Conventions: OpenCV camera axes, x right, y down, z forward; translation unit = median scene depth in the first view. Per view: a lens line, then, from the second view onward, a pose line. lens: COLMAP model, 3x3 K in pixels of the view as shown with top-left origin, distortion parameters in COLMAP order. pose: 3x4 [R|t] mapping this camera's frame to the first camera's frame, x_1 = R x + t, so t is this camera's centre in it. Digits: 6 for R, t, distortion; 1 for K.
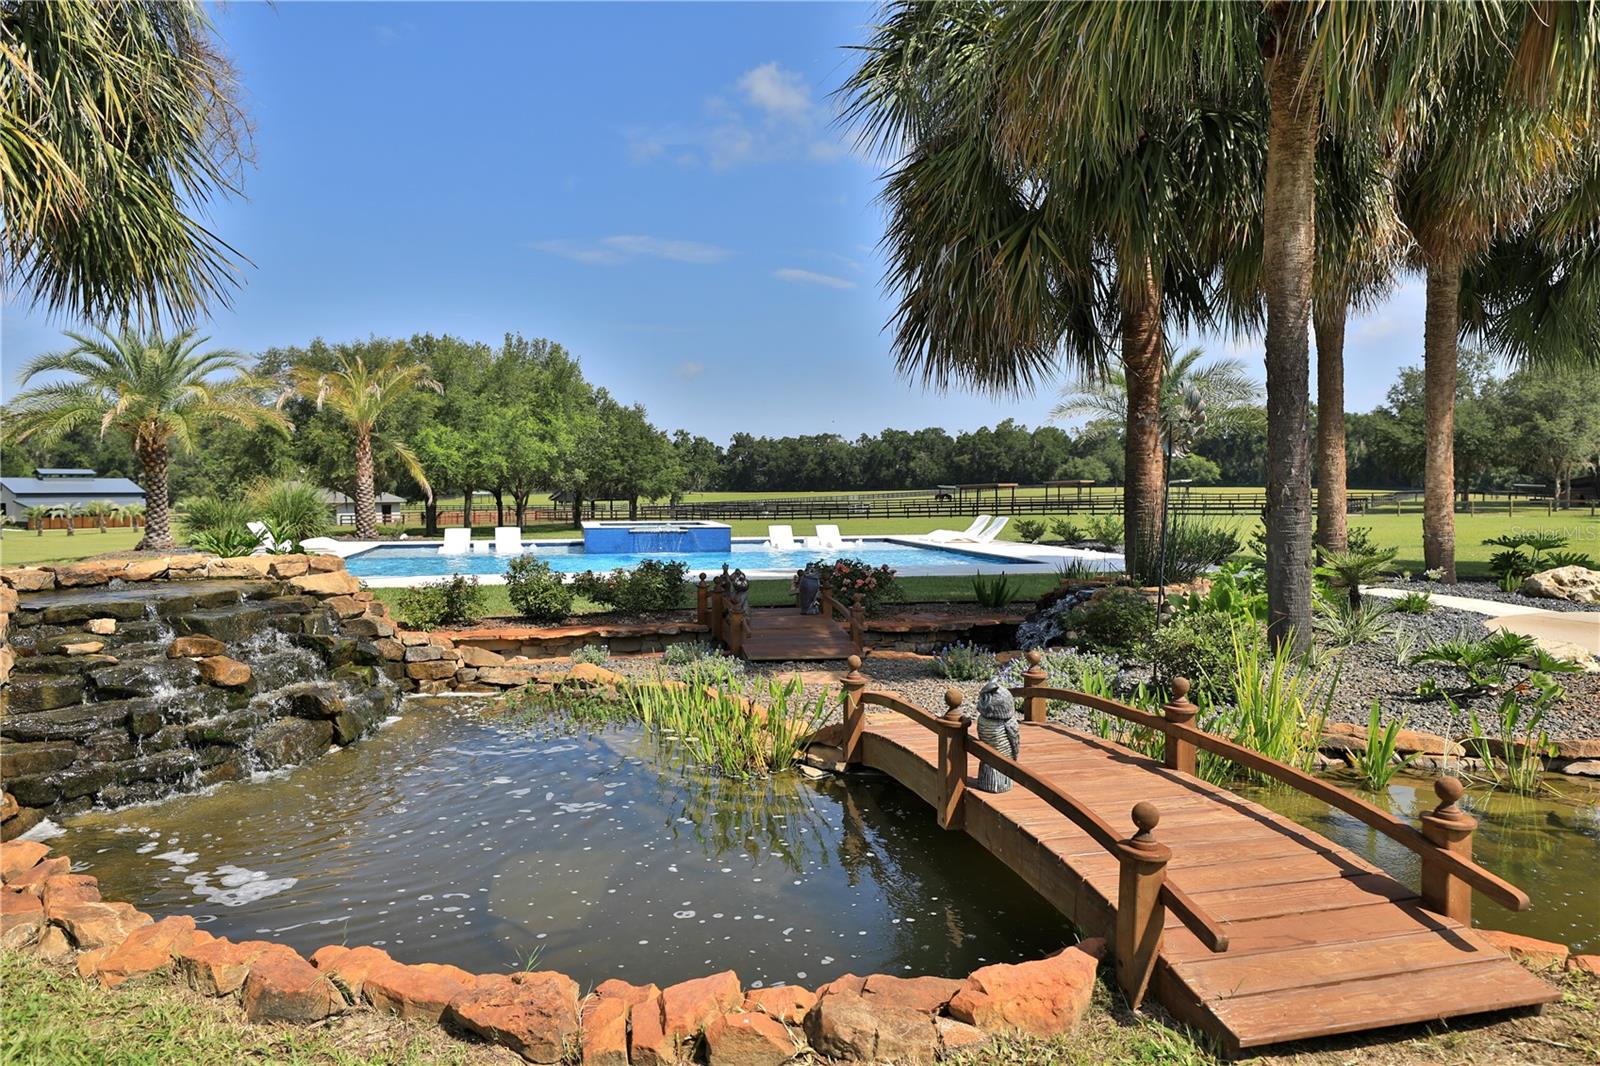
lens RADIAL K [[1028.5, 0, 797.7], [0, 1028.5, 523.7], [0, 0, 1]] dist [-0.018157, 0.023151]
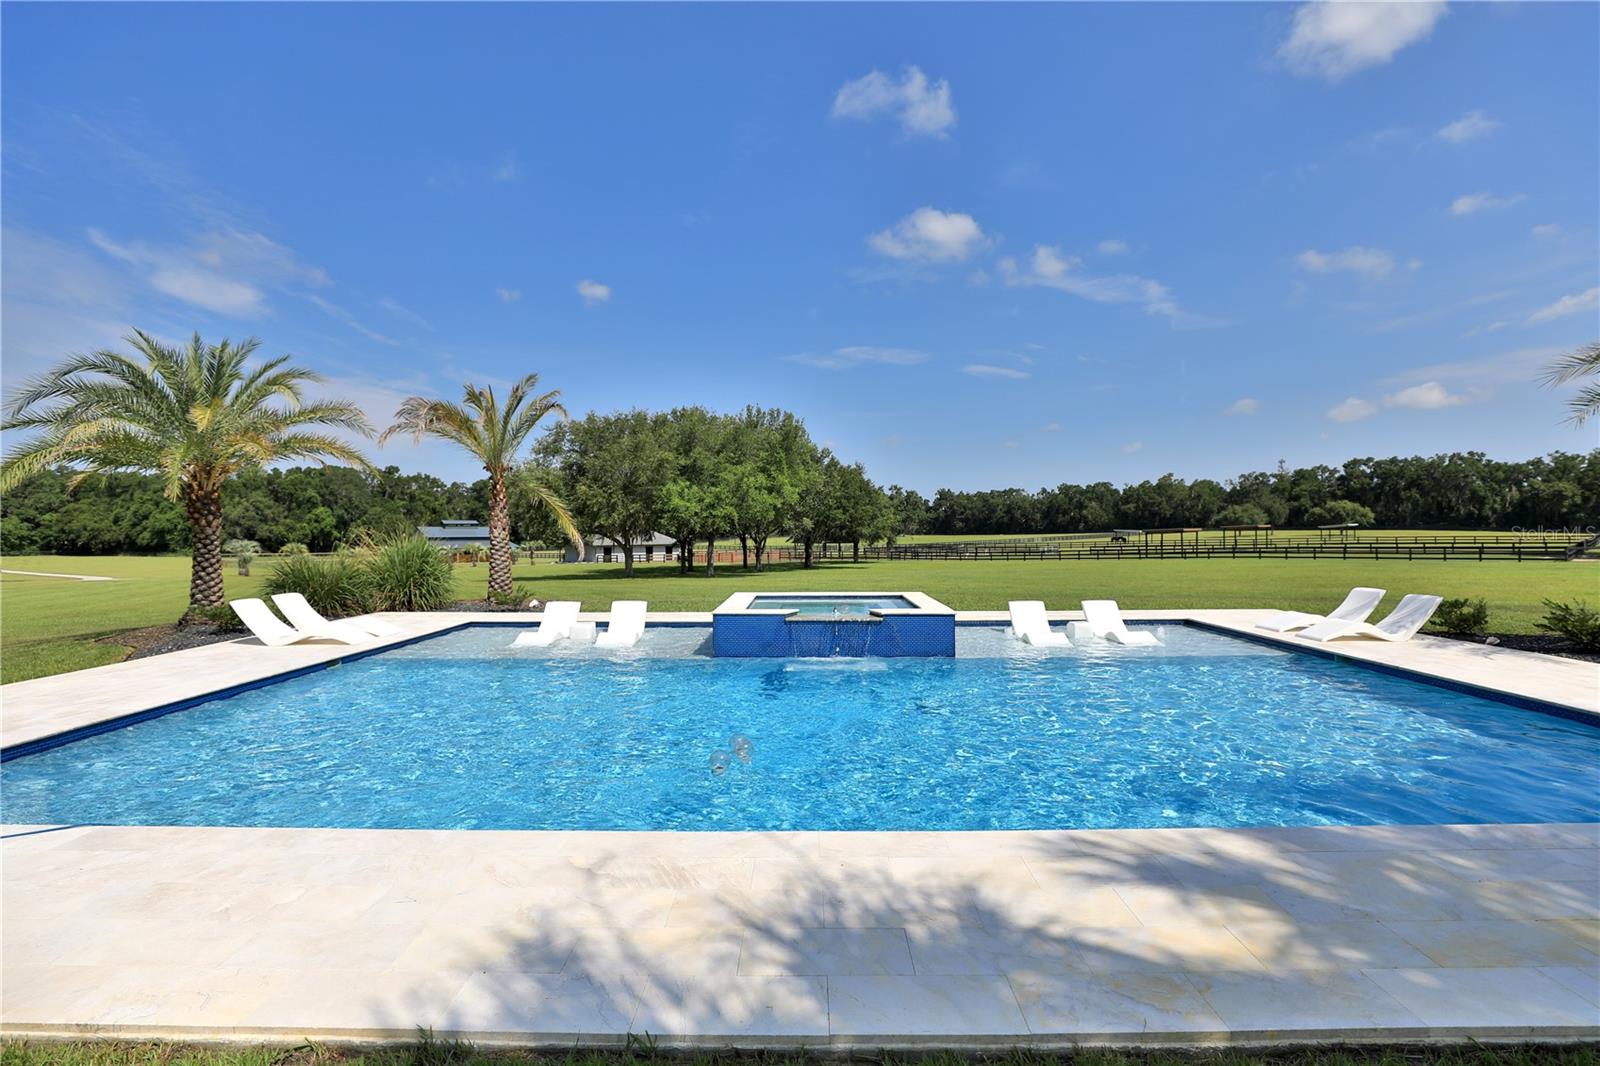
lens RADIAL K [[770.7, 0, 799.4], [0, 770.7, 529.4], [0, 0, 1]] dist [-0.047020, 0.015064]
pose [[0.971439, -0.003664, -0.237260, -0.012469], [-0.005223, 0.999308, -0.036815, -0.007669], [0.237231, 0.037003, 0.970748, 0.145266]]
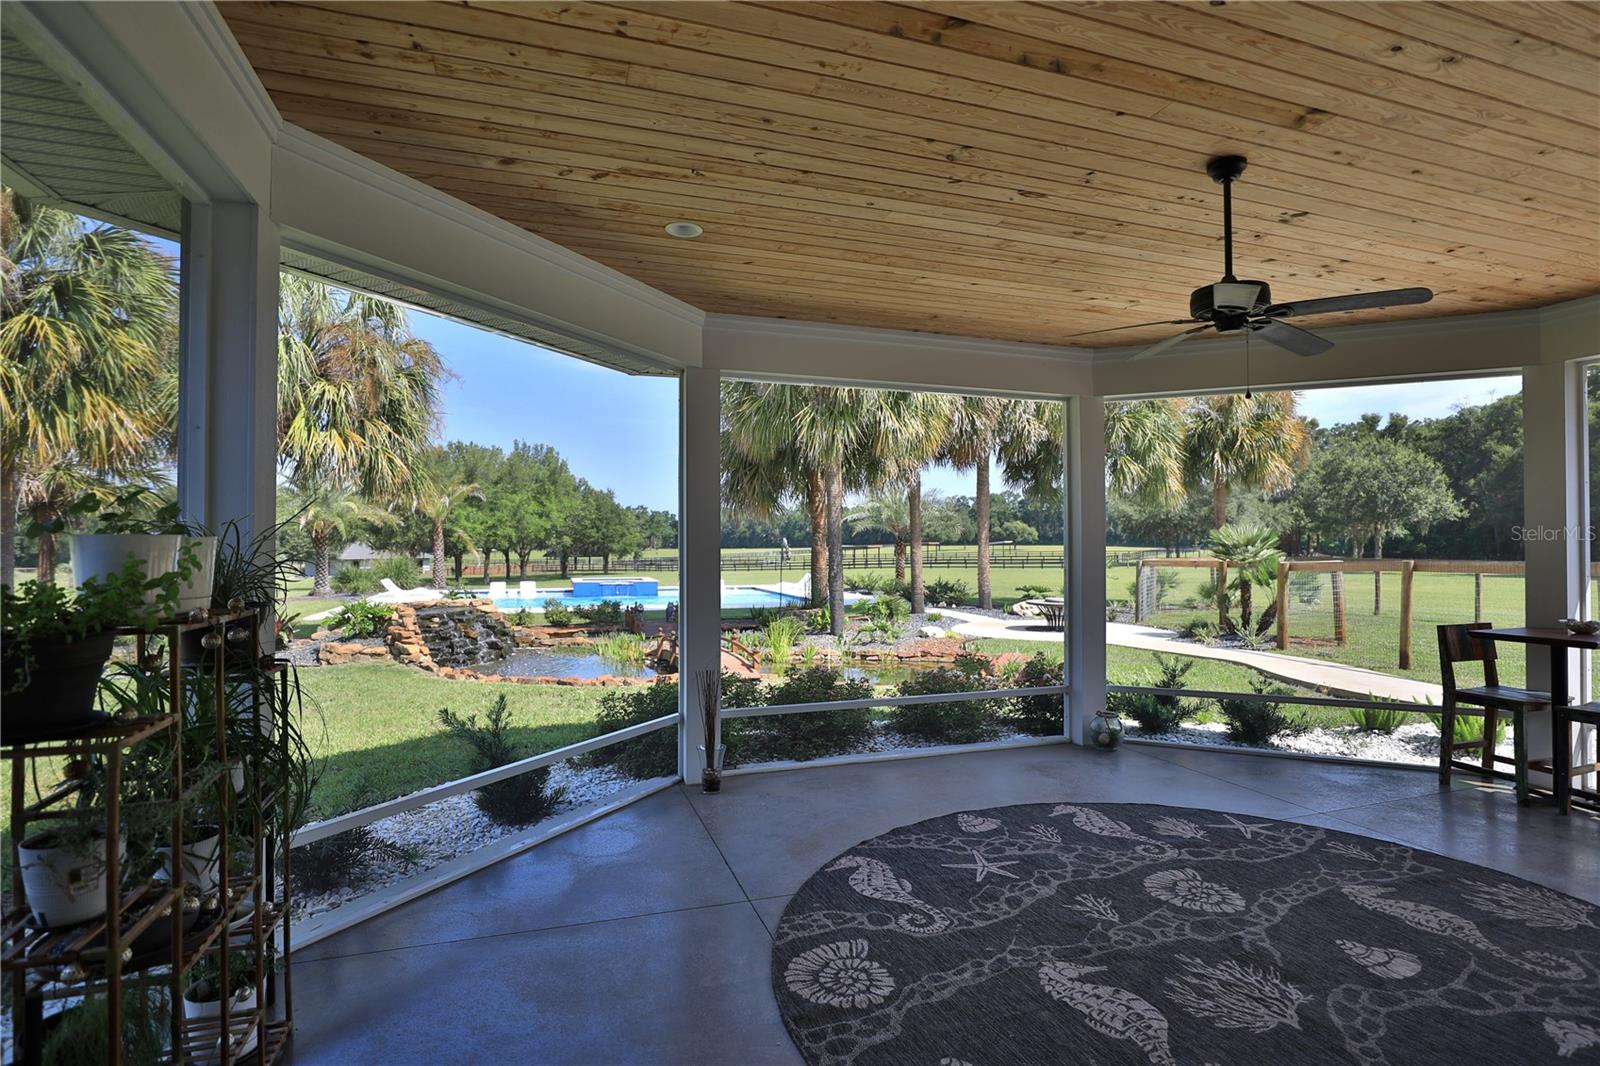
lens RADIAL K [[791.9, 0, 800.0], [0, 791.9, 533.0], [0, 0, 1]] dist [-0.044025, 0.014785]
pose [[0.996687, 0.001451, 0.081317, 0.017636], [0.002565, 0.998783, -0.049259, -0.003244], [-0.081289, 0.049304, 0.995470, -0.097412]]
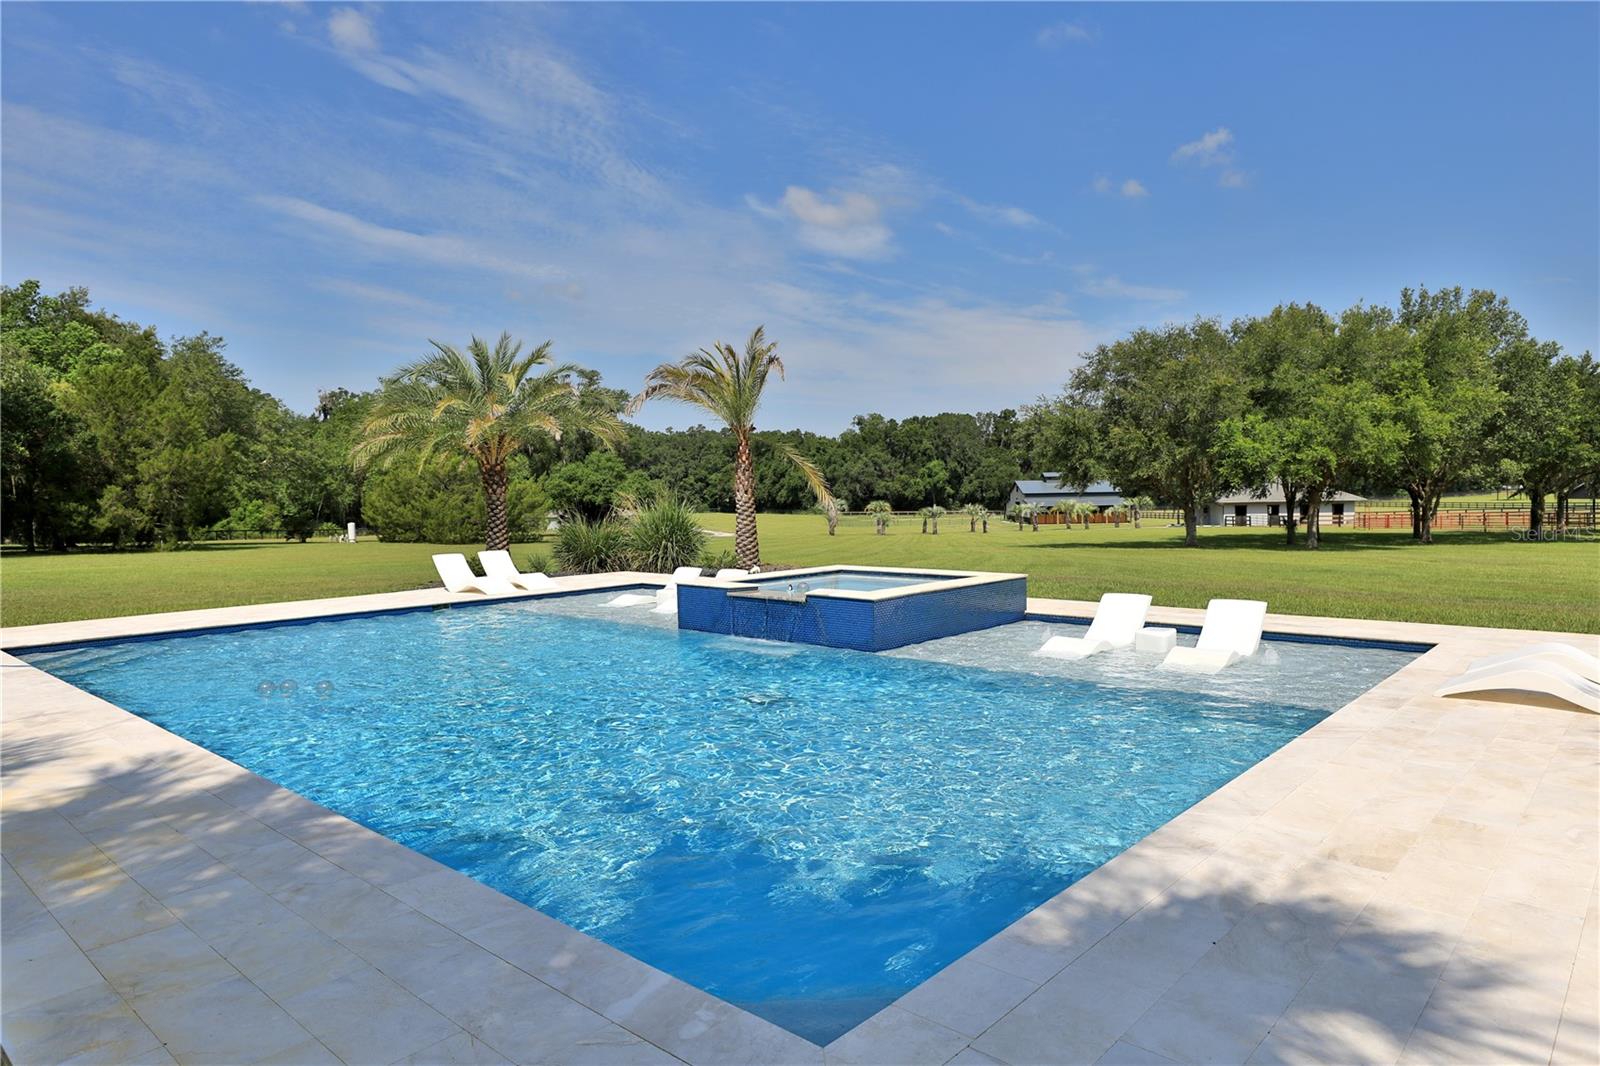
lens RADIAL K [[993.5, 0, 800.0], [0, 993.5, 533.0], [0, 0, 1]] dist [-0.012348, 0.002017]
pose [[0.566630, 0.026197, -0.823556, 0.077960], [-0.013219, 0.999655, 0.022703, -0.010107], [0.823866, -0.001978, 0.566781, 0.188601]]
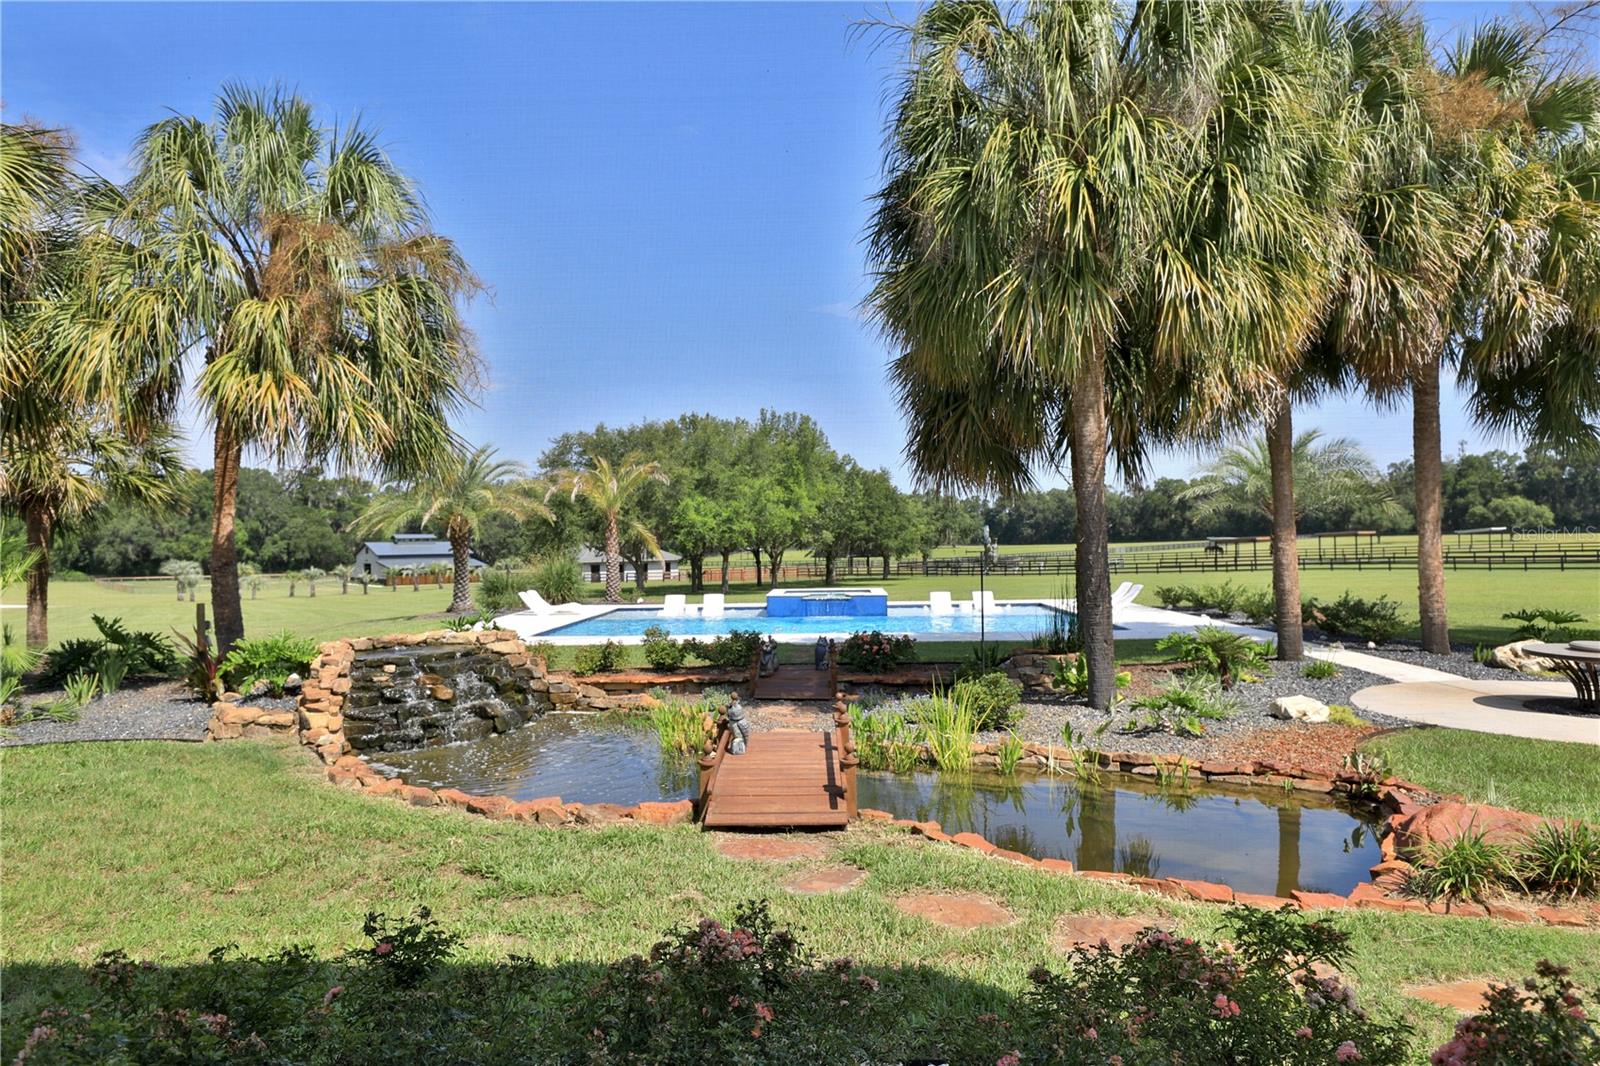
lens RADIAL K [[1025.5, 0, 799.6], [0, 1025.5, 525.5], [0, 0, 1]] dist [-0.009792, 0.003561]
pose [[0.965806, -0.016612, -0.258732, 0.038372], [0.003828, 0.998750, -0.049836, -0.004811], [0.259236, 0.047141, 0.964663, -0.046012]]
